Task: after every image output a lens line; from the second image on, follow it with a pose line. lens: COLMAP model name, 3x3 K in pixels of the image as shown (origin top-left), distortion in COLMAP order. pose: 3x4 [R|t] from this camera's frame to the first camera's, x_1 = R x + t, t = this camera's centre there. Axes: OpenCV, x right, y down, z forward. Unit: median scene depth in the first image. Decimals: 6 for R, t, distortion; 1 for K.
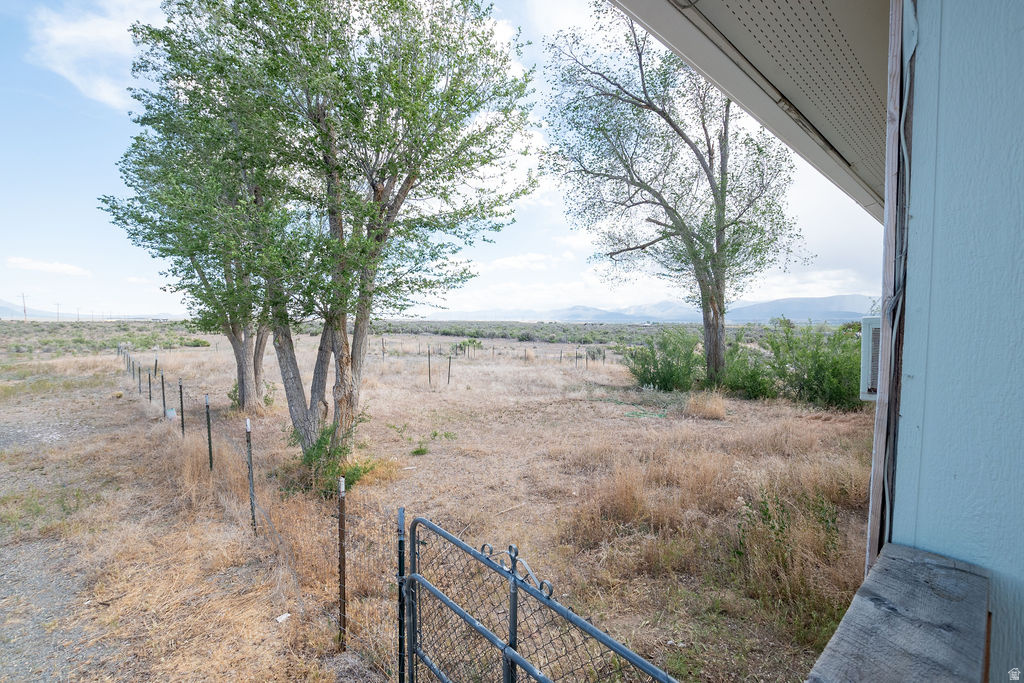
lens RADIAL K [[447.6, 0, 516.9], [0, 447.6, 347.9], [0, 0, 1]] dist [-0.016355, 0.003274]
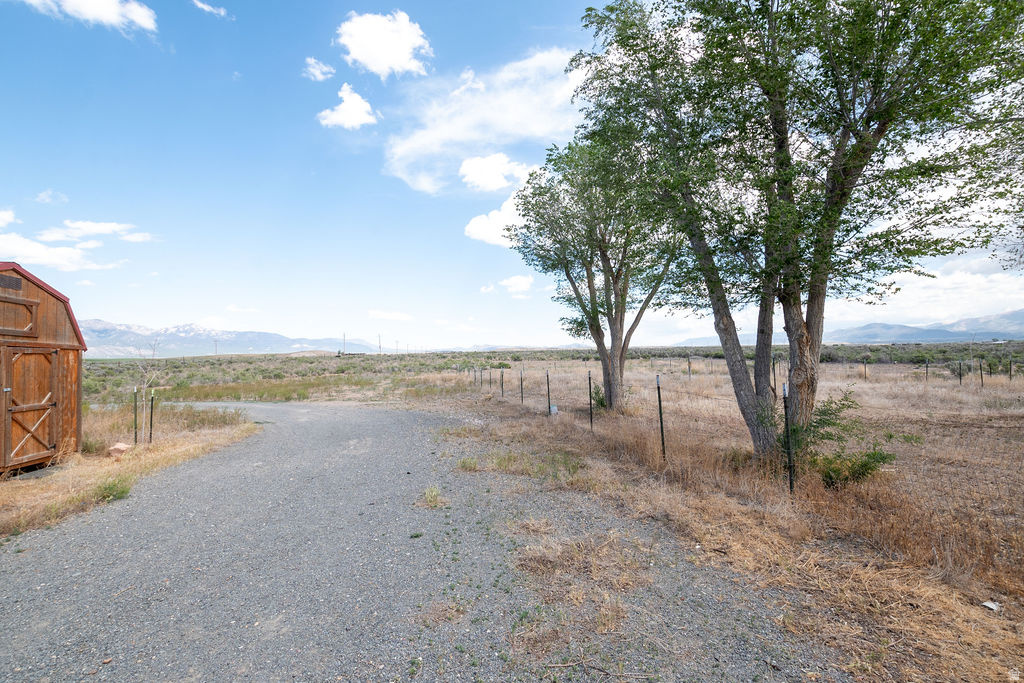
lens RADIAL K [[447.6, 0, 513.0], [0, 447.6, 334.2], [0, 0, 1]] dist [-0.016355, 0.003274]
pose [[0.878972, -0.047536, -0.474499, -0.114340], [-0.004288, 0.994191, -0.107542, 0.028784], [0.476855, 0.096561, 0.873662, -0.016339]]
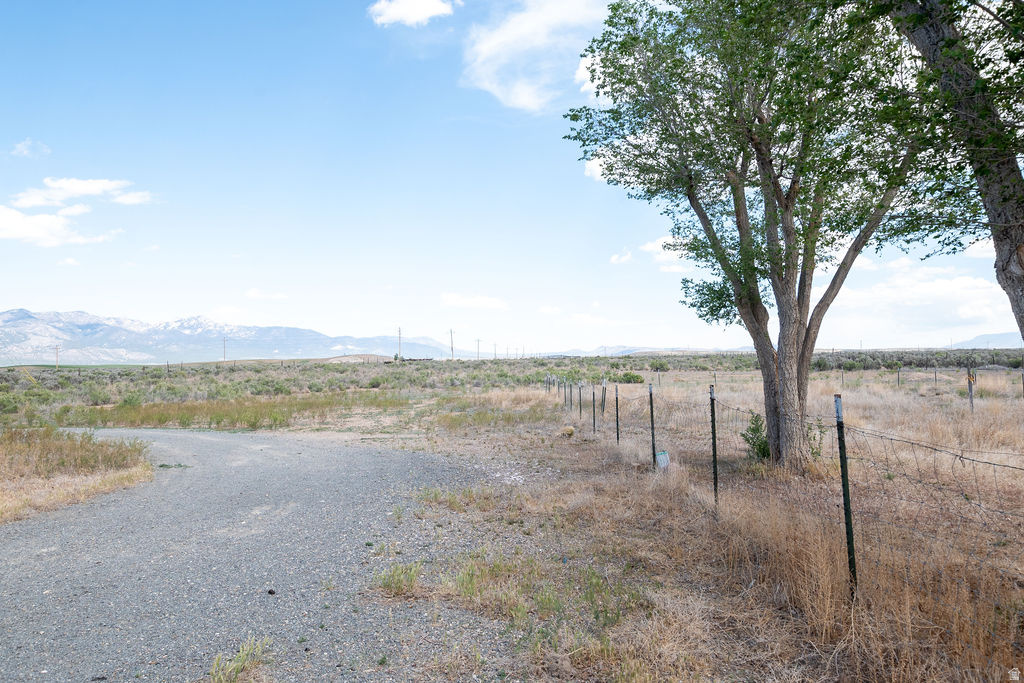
lens RADIAL K [[680.9, 0, 530.0], [0, 680.9, 335.6], [0, 0, 1]] dist [0.008422, 0.002293]
pose [[0.757108, -0.048146, -0.651513, -0.113874], [-0.022283, 0.994797, -0.099409, 0.027915], [0.652909, 0.089781, 0.752096, 0.073121]]
